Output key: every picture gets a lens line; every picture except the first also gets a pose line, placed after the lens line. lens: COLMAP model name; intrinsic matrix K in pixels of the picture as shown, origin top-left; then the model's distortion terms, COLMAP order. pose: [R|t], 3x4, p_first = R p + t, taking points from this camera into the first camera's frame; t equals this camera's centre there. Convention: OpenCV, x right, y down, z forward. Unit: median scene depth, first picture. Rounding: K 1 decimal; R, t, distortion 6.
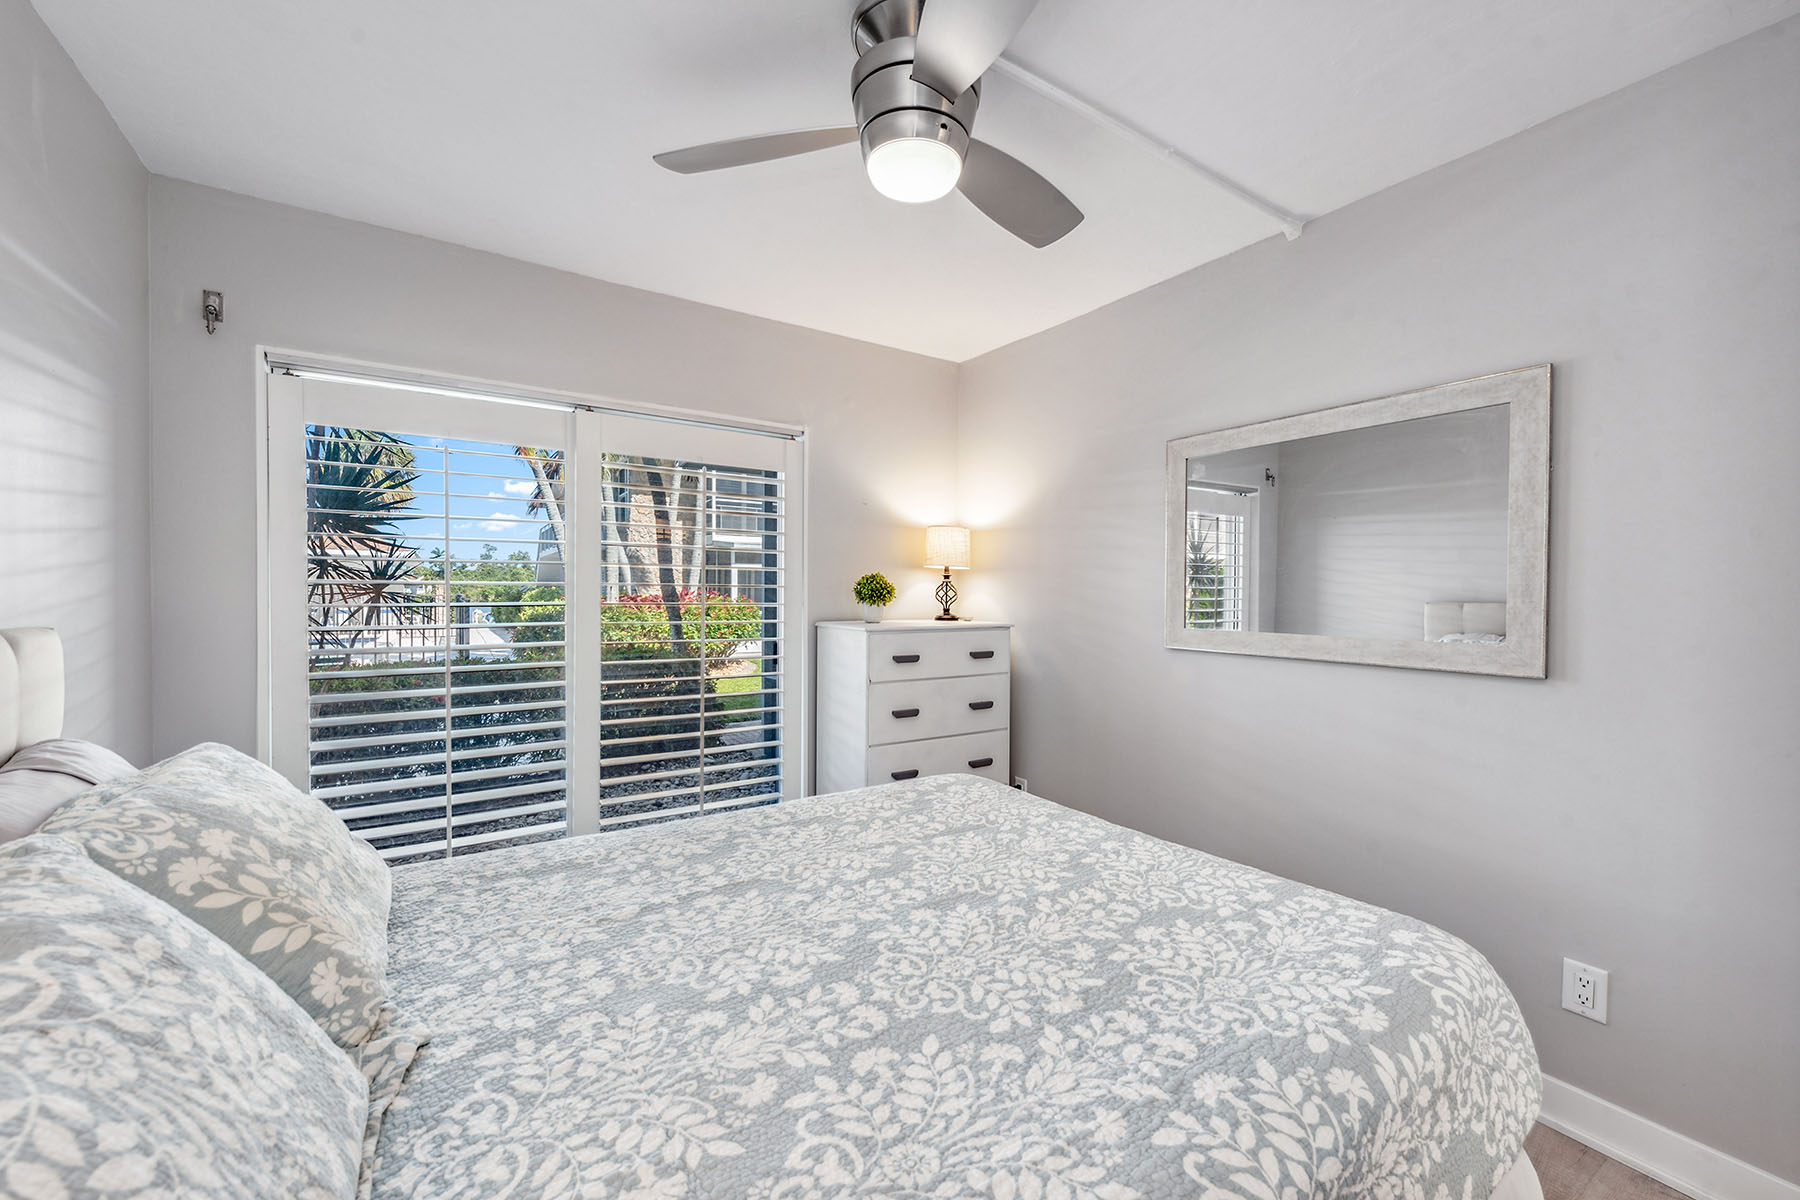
lens RADIAL K [[716.7, 0, 900.0], [0, 716.7, 600.0], [0, 0, 1]] dist [0.010779, -0.005377]
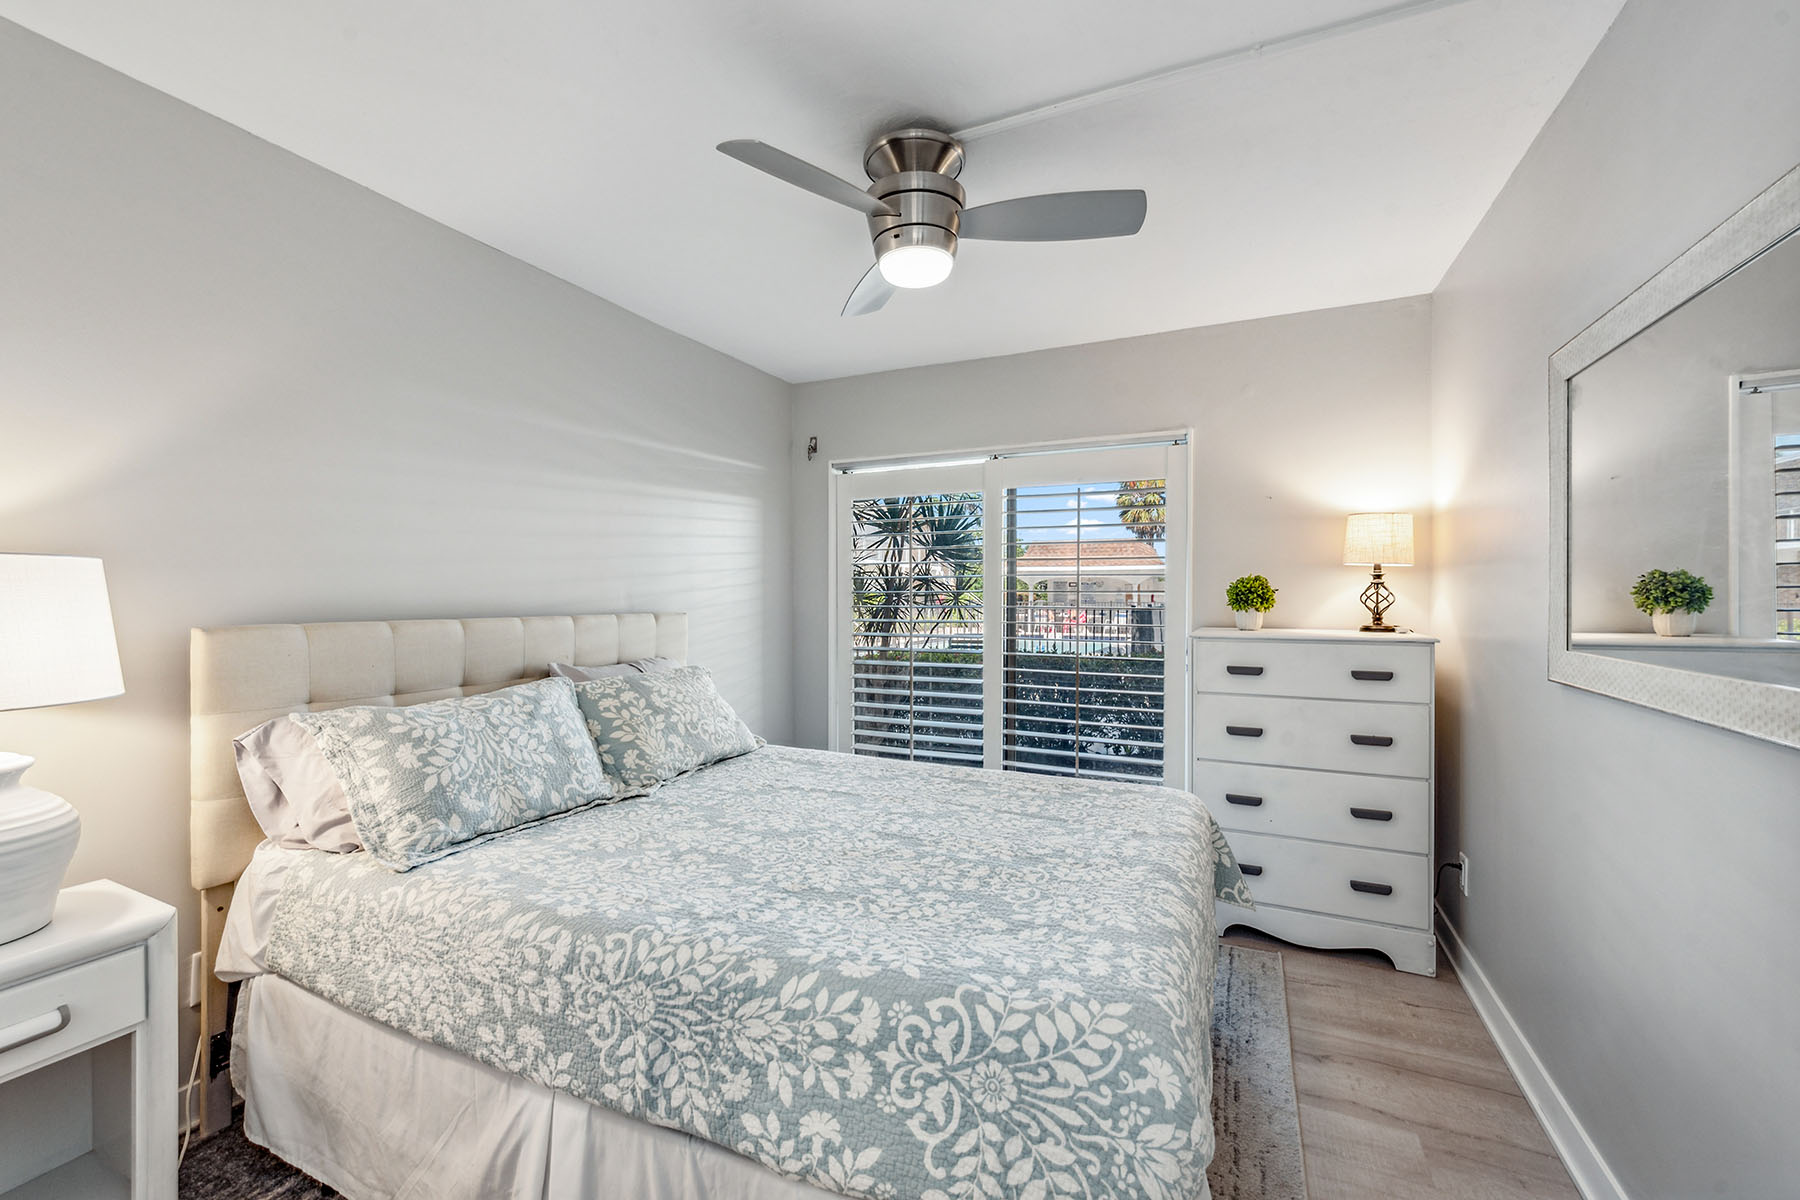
lens RADIAL K [[732.9, 0, 902.5], [0, 732.9, 592.5], [0, 0, 1]] dist [0.018299, 0.000133]
pose [[0.523624, -0.011134, -0.851877, 1.051182], [-0.006631, 0.999831, -0.017143, 0.006107], [0.851924, 0.014625, 0.523462, 0.279656]]
